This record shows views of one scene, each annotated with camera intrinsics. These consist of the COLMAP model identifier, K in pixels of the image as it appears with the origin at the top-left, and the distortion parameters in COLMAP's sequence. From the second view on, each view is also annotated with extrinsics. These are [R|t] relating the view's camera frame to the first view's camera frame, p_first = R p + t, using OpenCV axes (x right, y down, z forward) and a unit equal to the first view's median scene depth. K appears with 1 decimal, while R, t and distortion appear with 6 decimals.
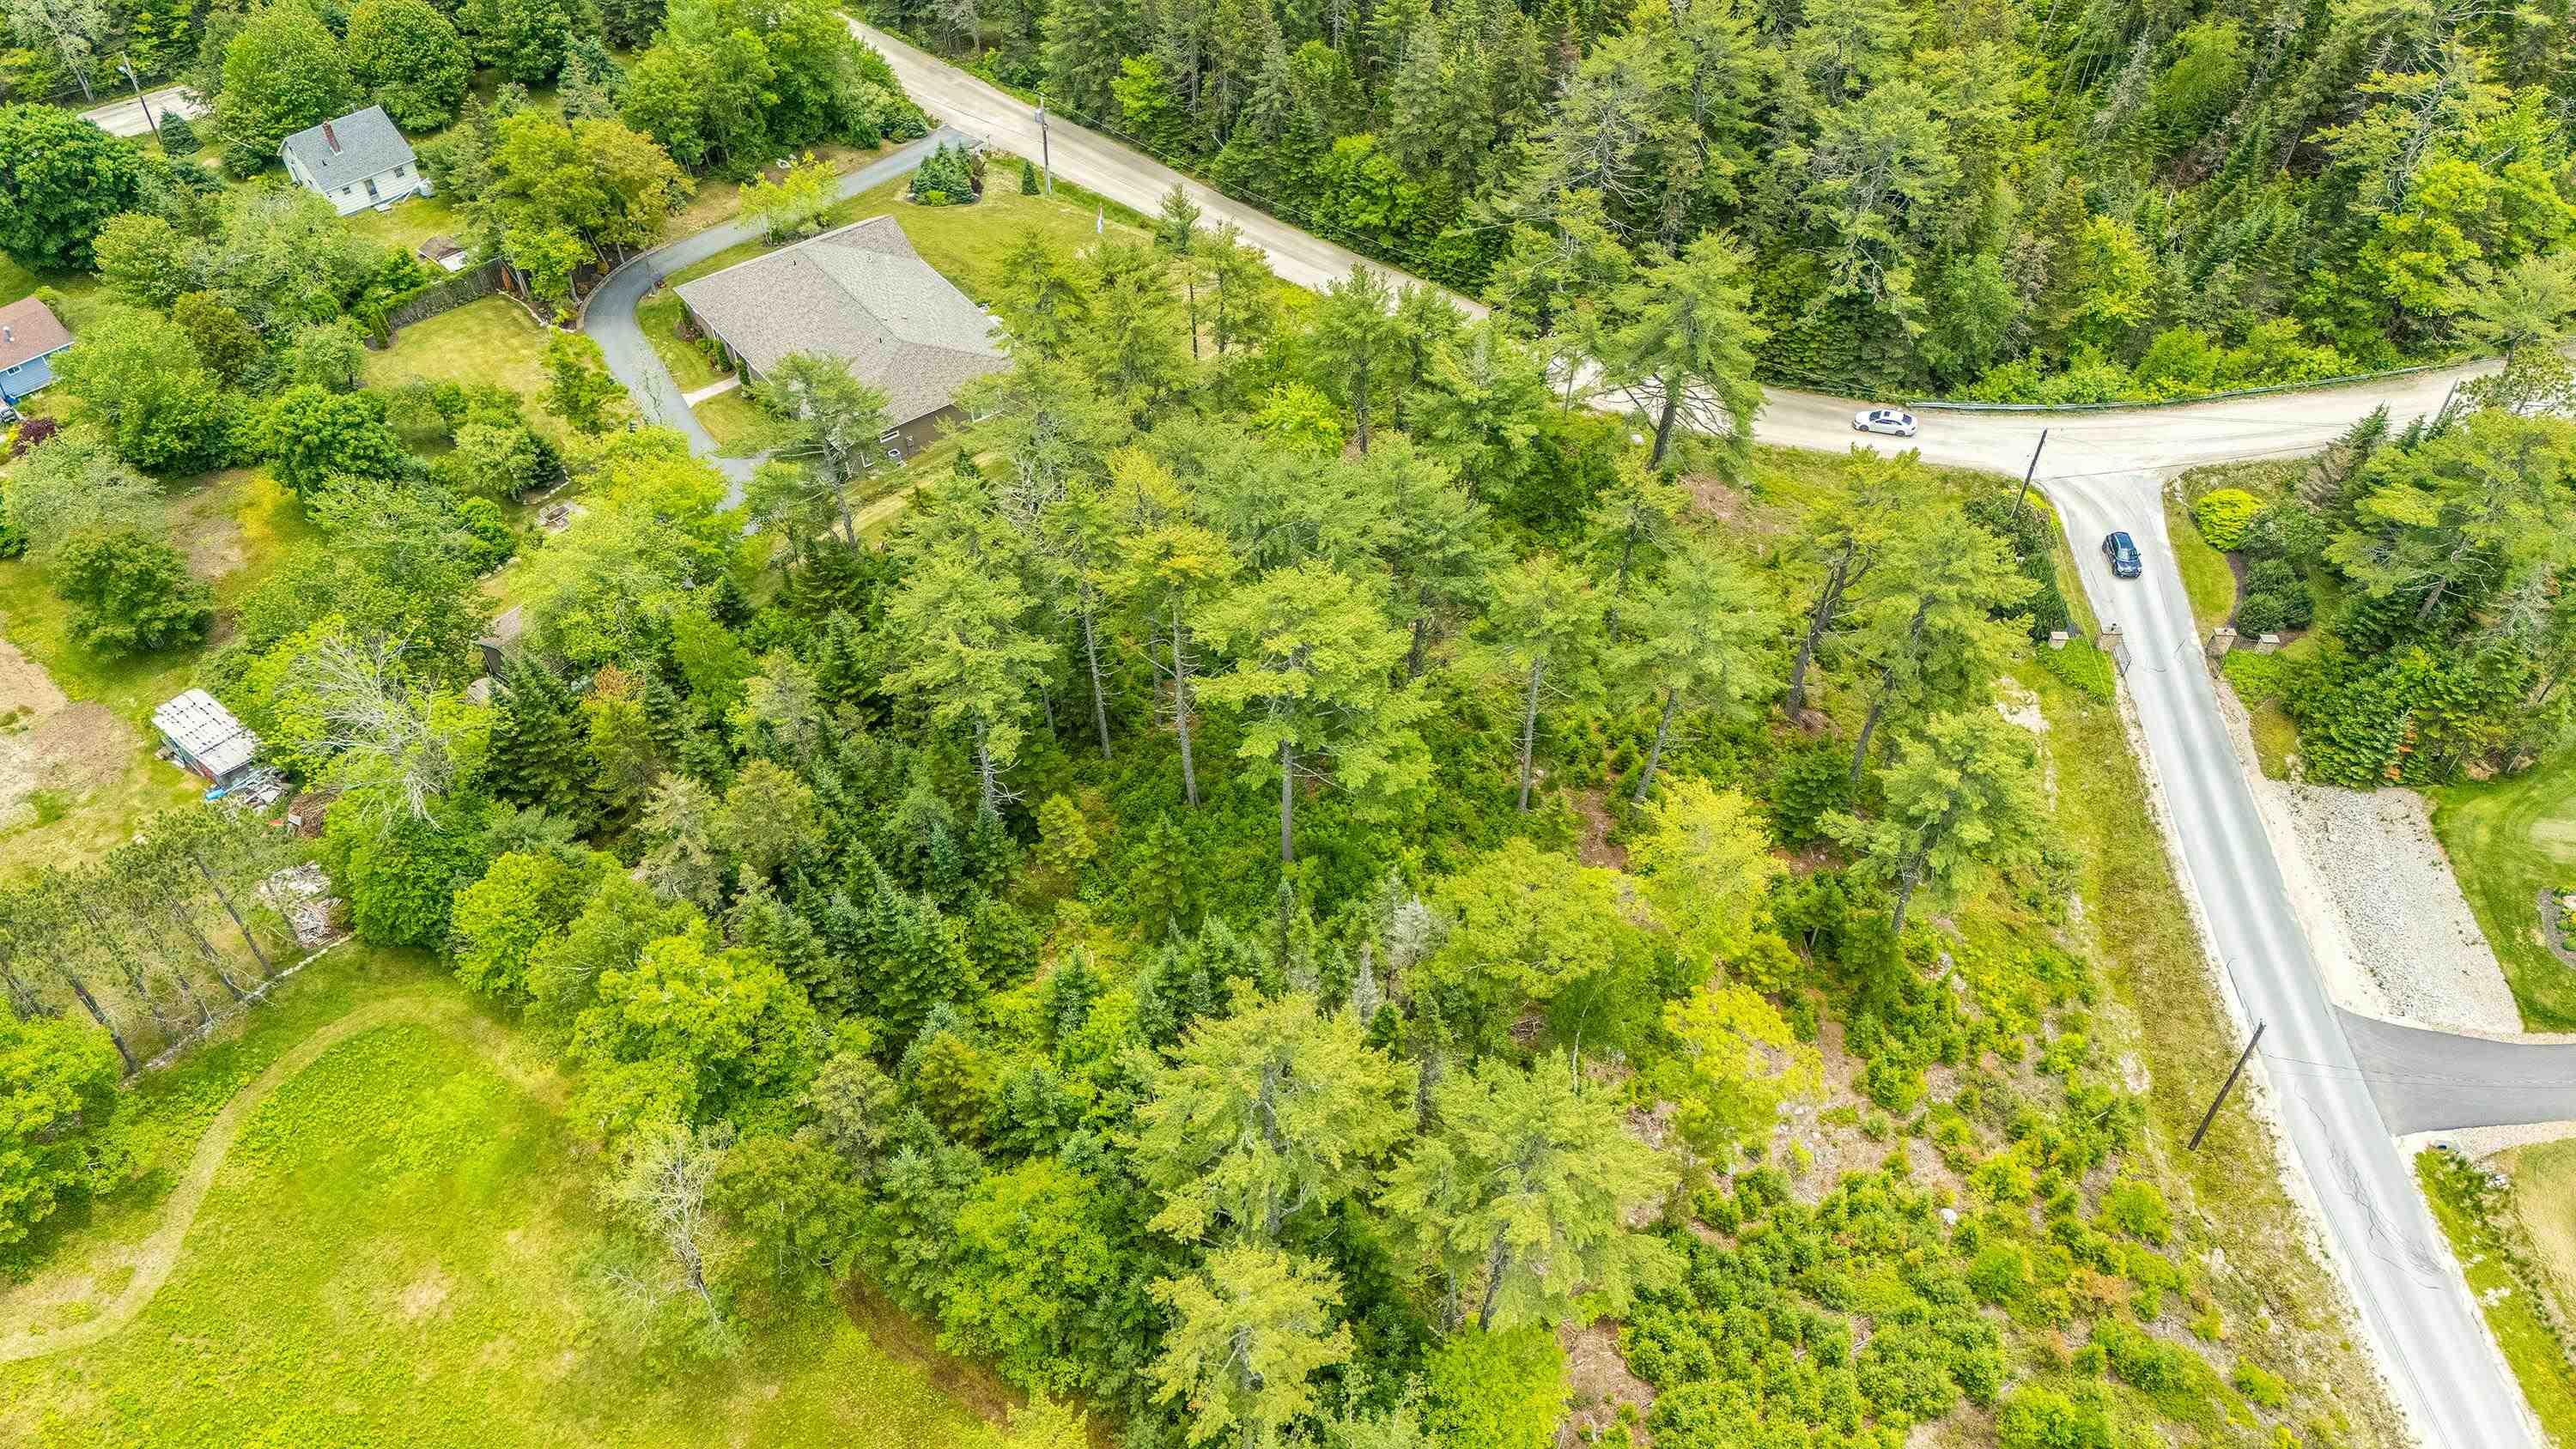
lens RADIAL K [[1854.6, 0, 1290.6], [0, 1854.6, 735.0], [0, 0, 1]] dist [0.290083, -0.299672]
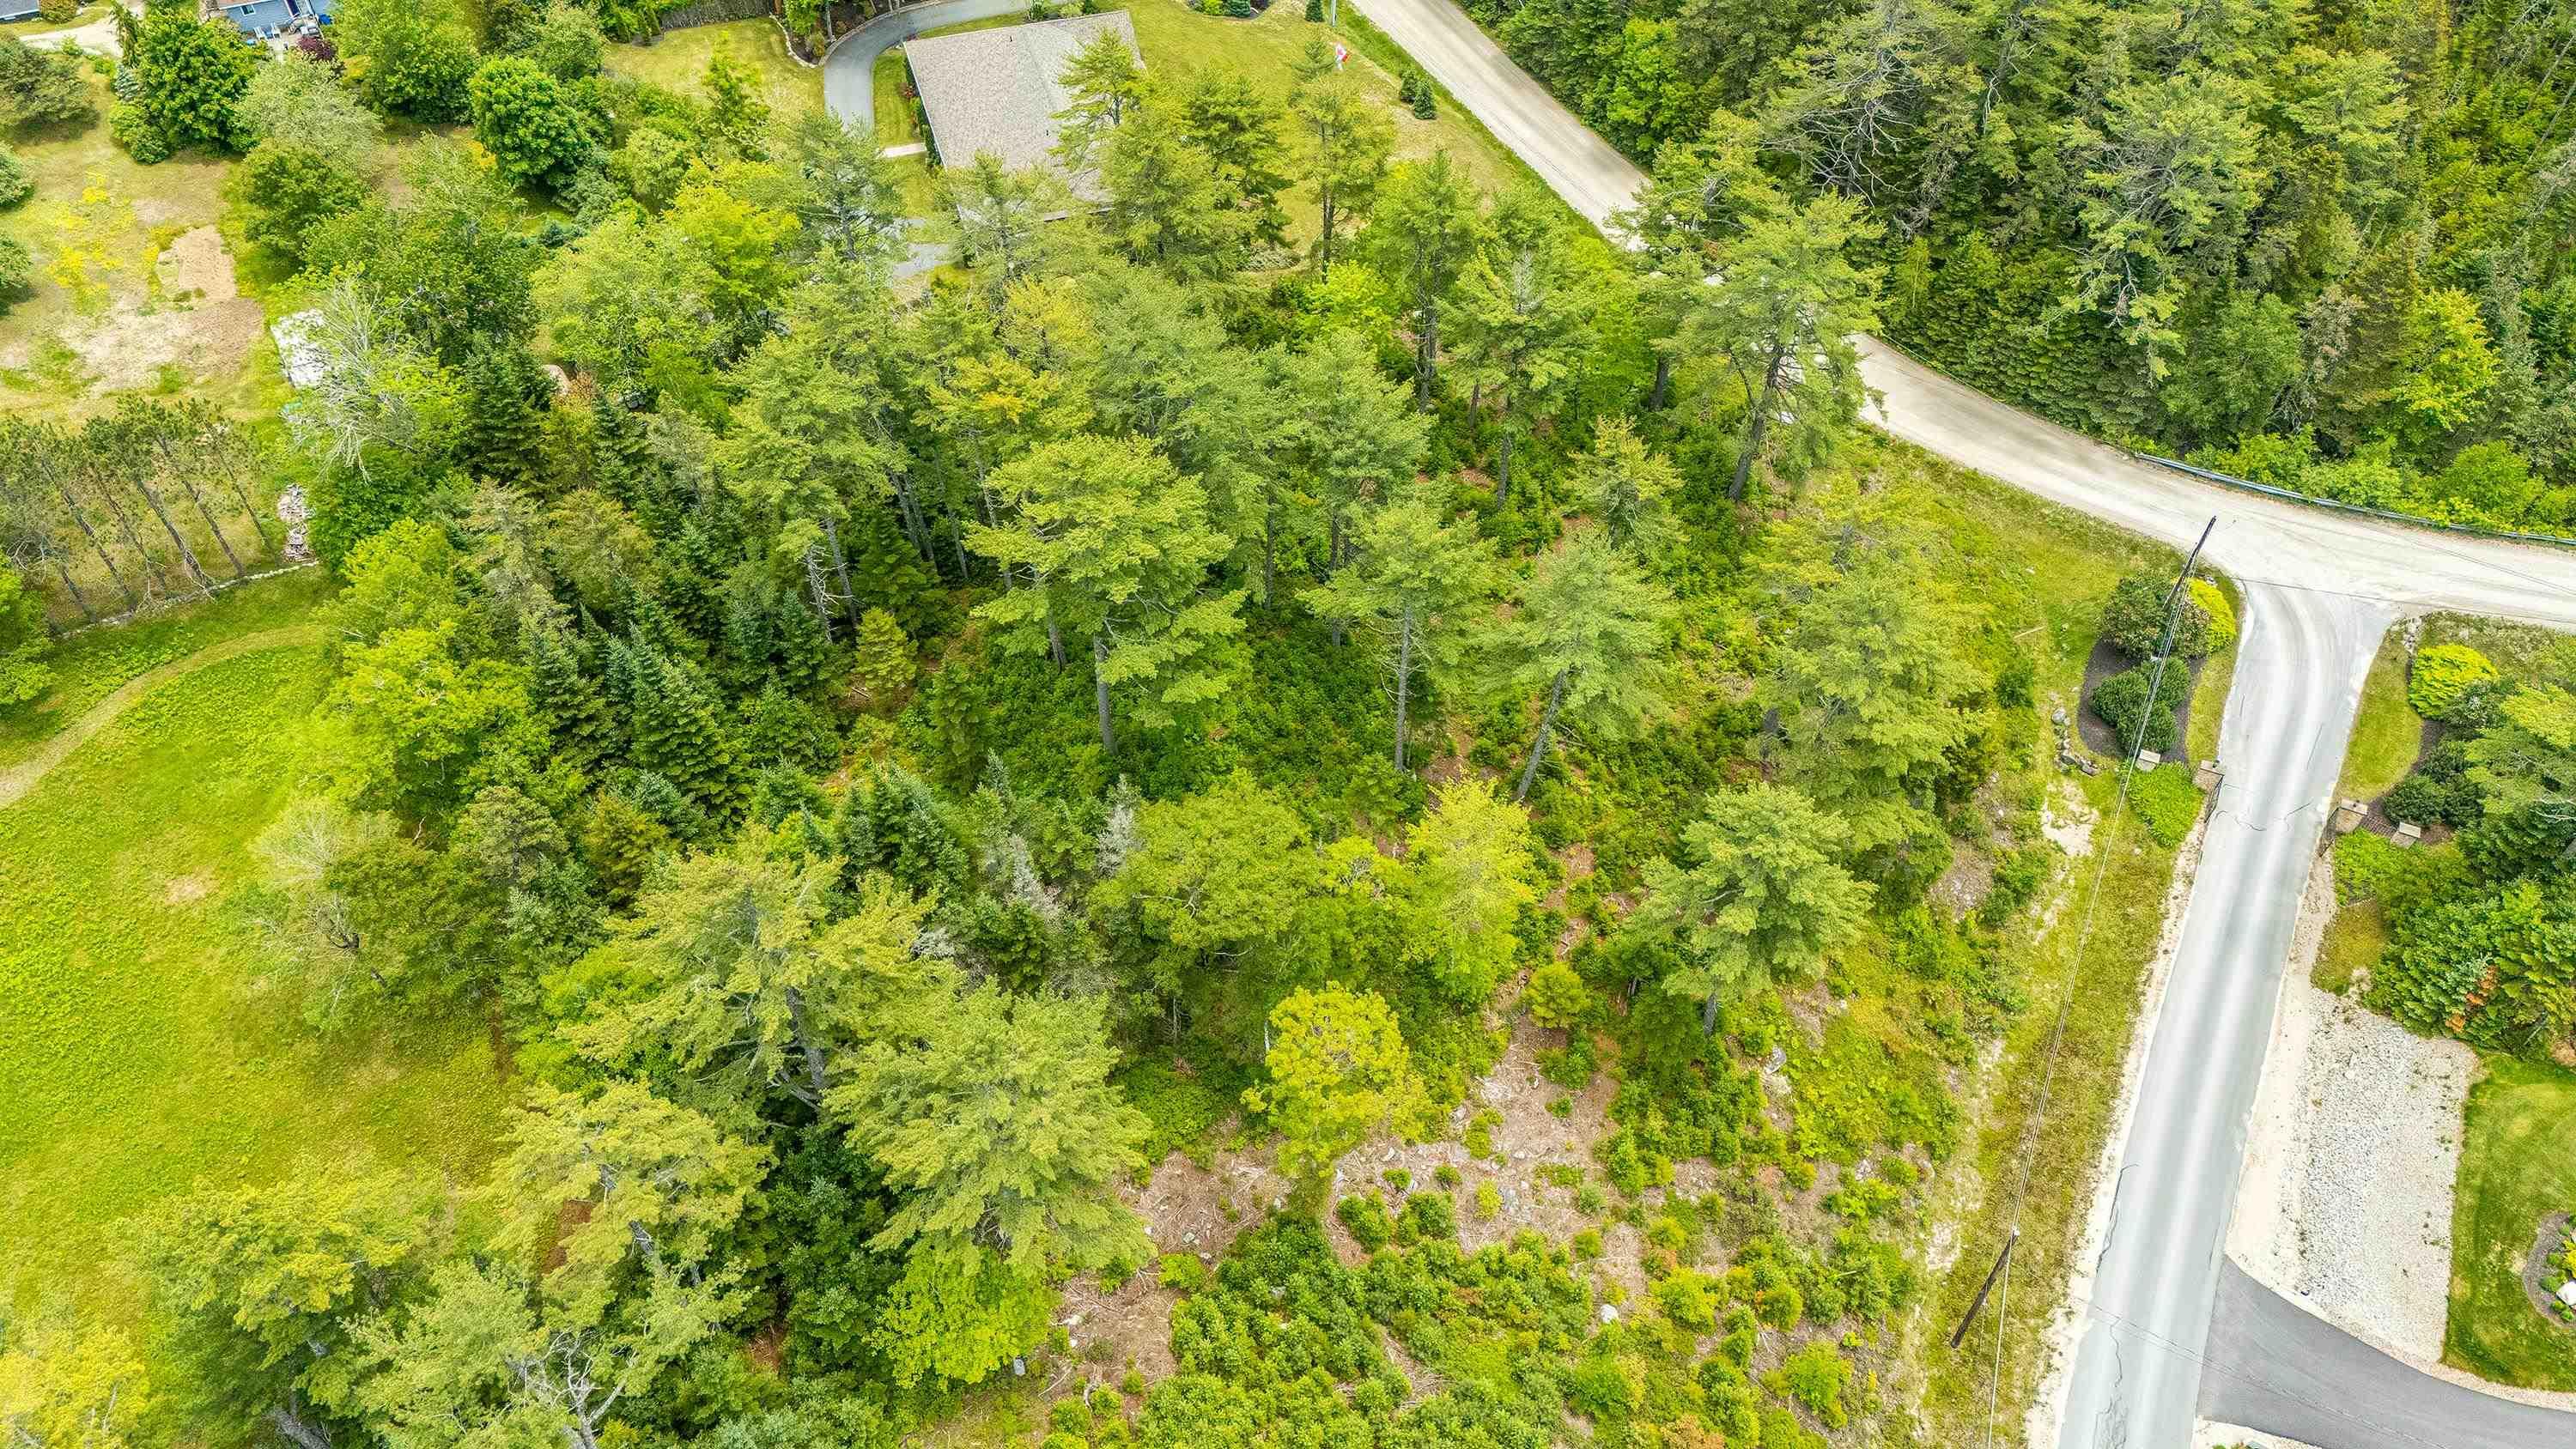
lens RADIAL K [[1854.6, 0, 1284.4], [0, 1854.6, 731.8], [0, 0, 1]] dist [0.290083, -0.299672]
pose [[0.929745, 0.282229, -0.236477, 0.239833], [-0.265779, 0.958890, 0.099458, -0.044915], [0.254825, -0.029620, 0.966533, 0.071819]]
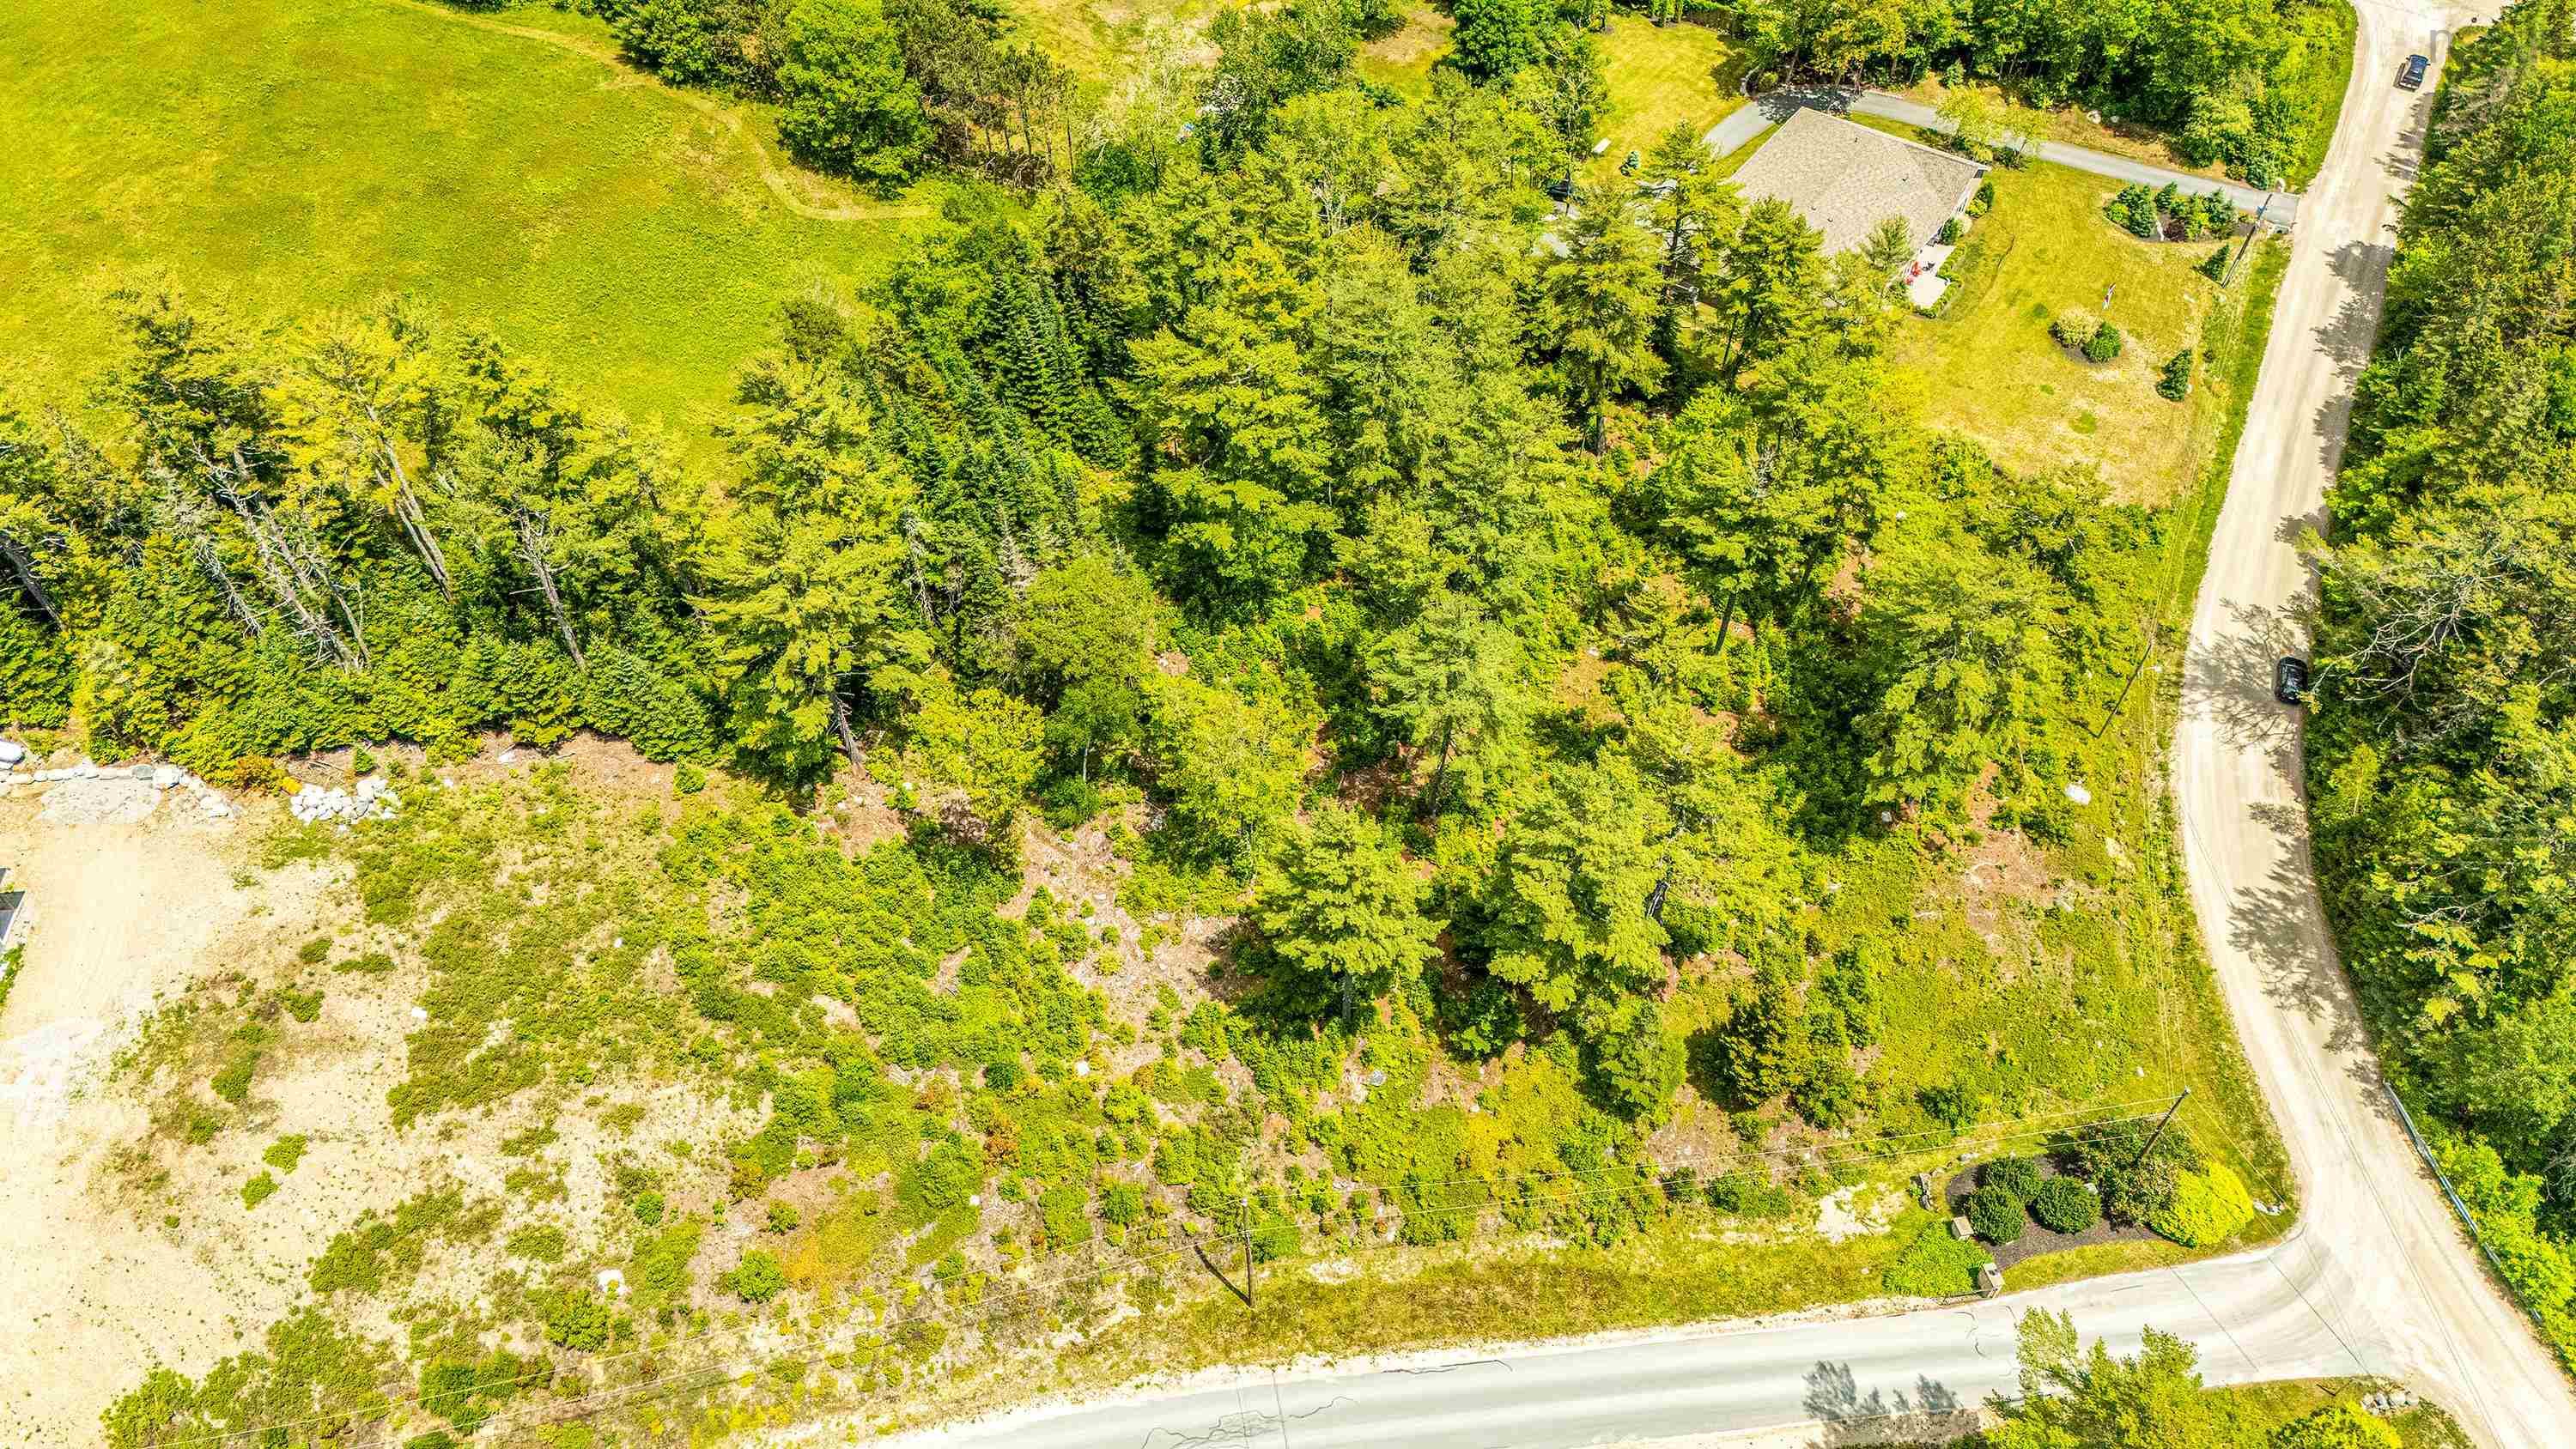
lens RADIAL K [[1854.6, 0, 1288.6], [0, 1854.6, 724.6], [0, 0, 1]] dist [0.290083, -0.299672]
pose [[0.259933, 0.736690, -0.624278, 0.677111], [-0.688185, 0.594841, 0.415410, -0.323014], [0.677375, 0.321640, 0.661597, 0.177666]]
